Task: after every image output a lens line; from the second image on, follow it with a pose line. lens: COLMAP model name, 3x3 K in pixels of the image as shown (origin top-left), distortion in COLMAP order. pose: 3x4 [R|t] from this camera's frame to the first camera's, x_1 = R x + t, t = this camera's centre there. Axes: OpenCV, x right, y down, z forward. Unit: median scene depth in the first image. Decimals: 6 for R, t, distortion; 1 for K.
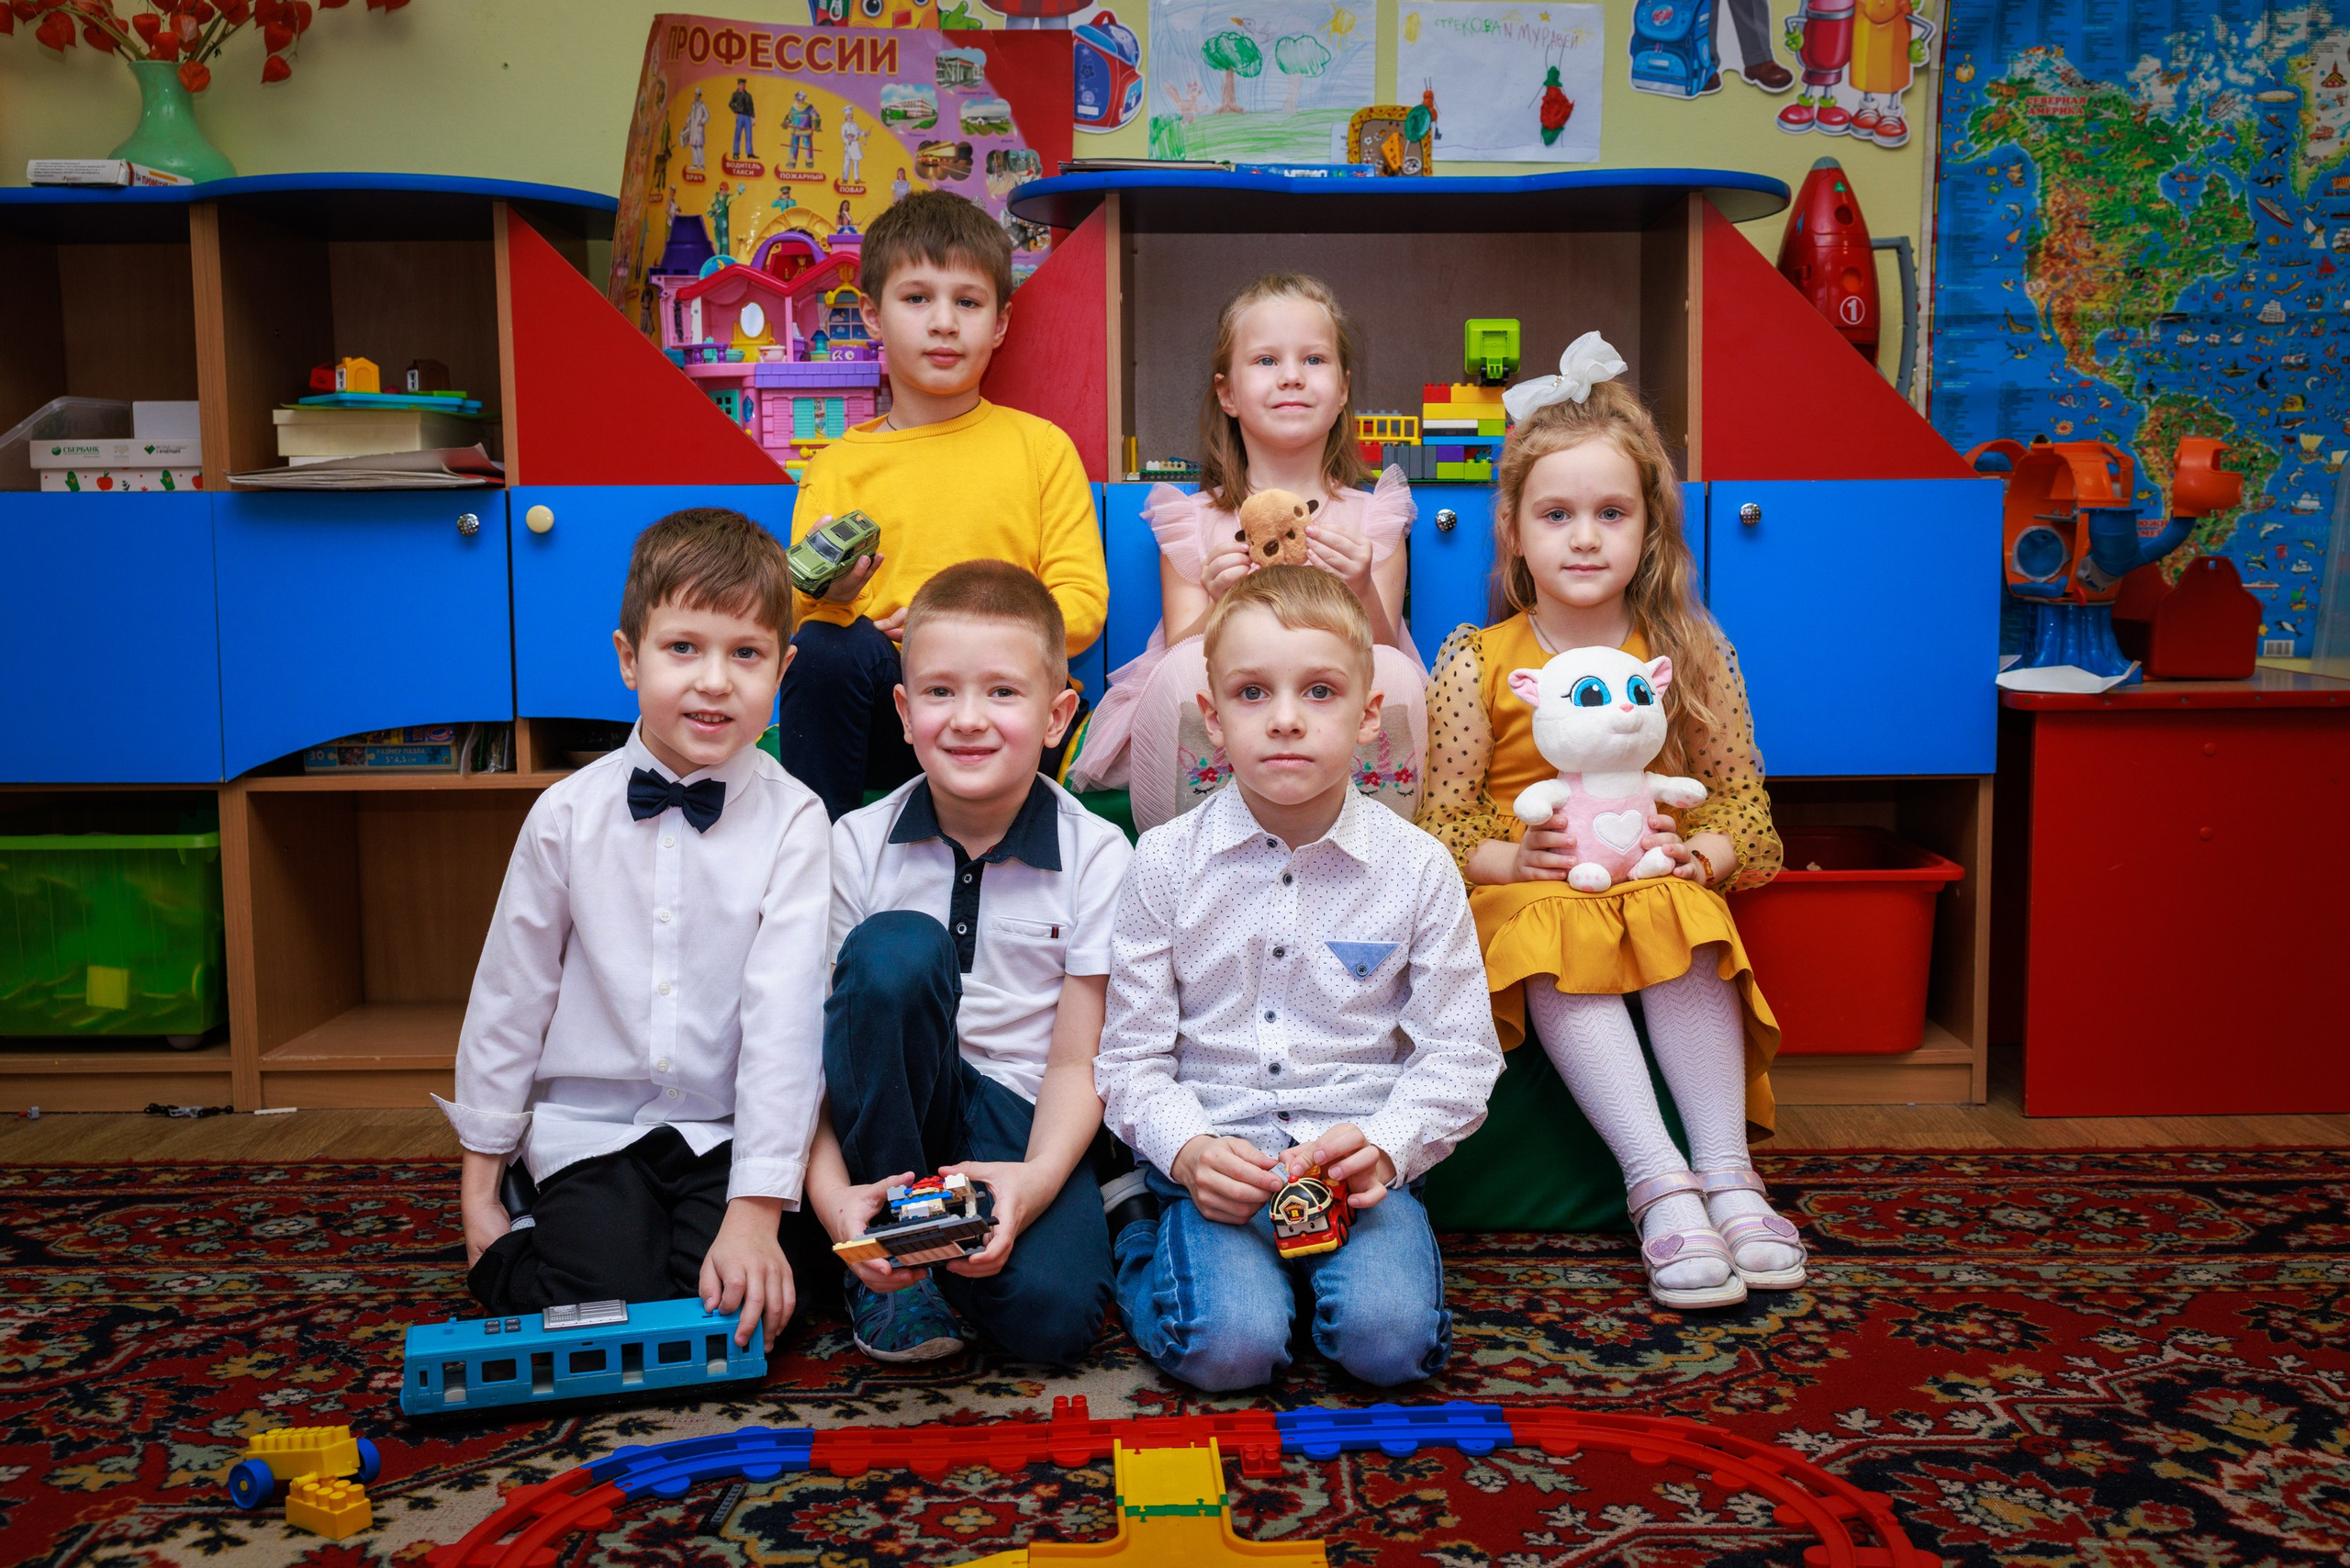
lens RADIAL K [[2454.2, 0, 1231.3], [0, 2454.2, 772.9], [0, 0, 1]] dist [-0.007302, 0.000000]
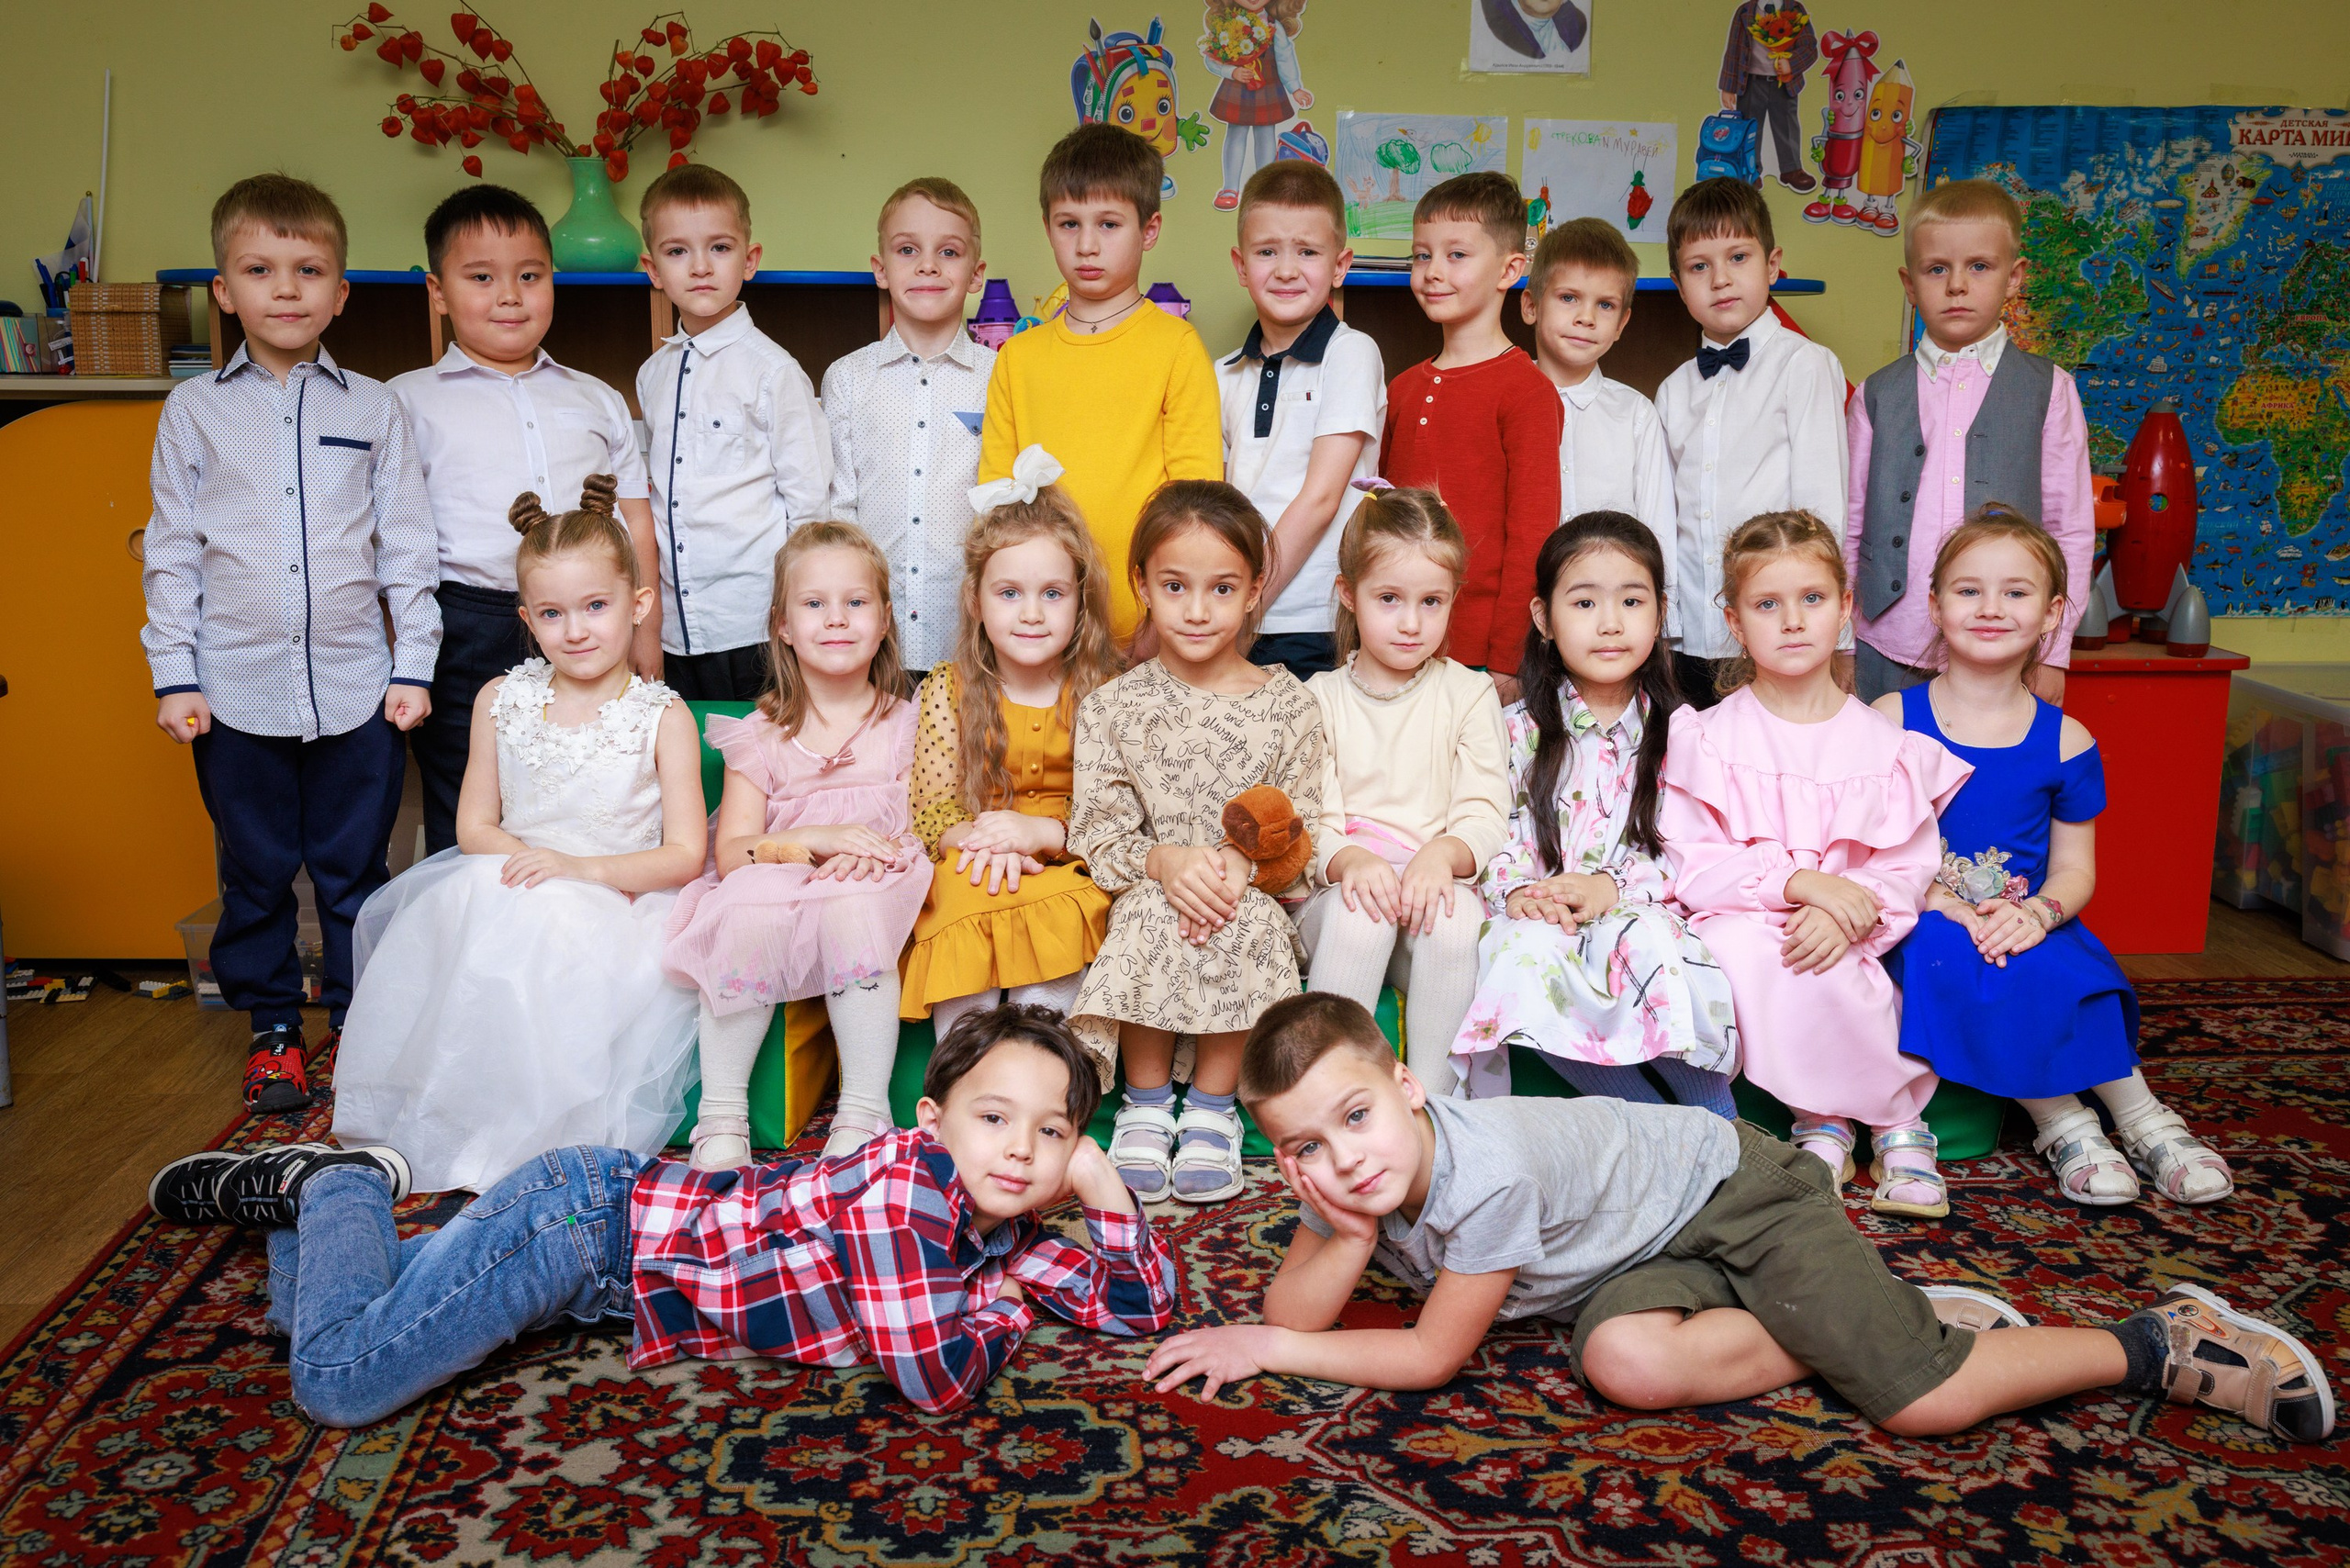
lens RADIAL K [[2351.9, 0, 1179.9], [0, 2351.9, 774.8], [0, 0, 1]] dist [-0.008599, 0.000000]
pose [[0.998177, 0.001939, 0.060322, -0.192631], [-0.007210, 0.996157, 0.087286, -0.071808], [-0.059921, -0.087561, 0.994355, -0.277540]]
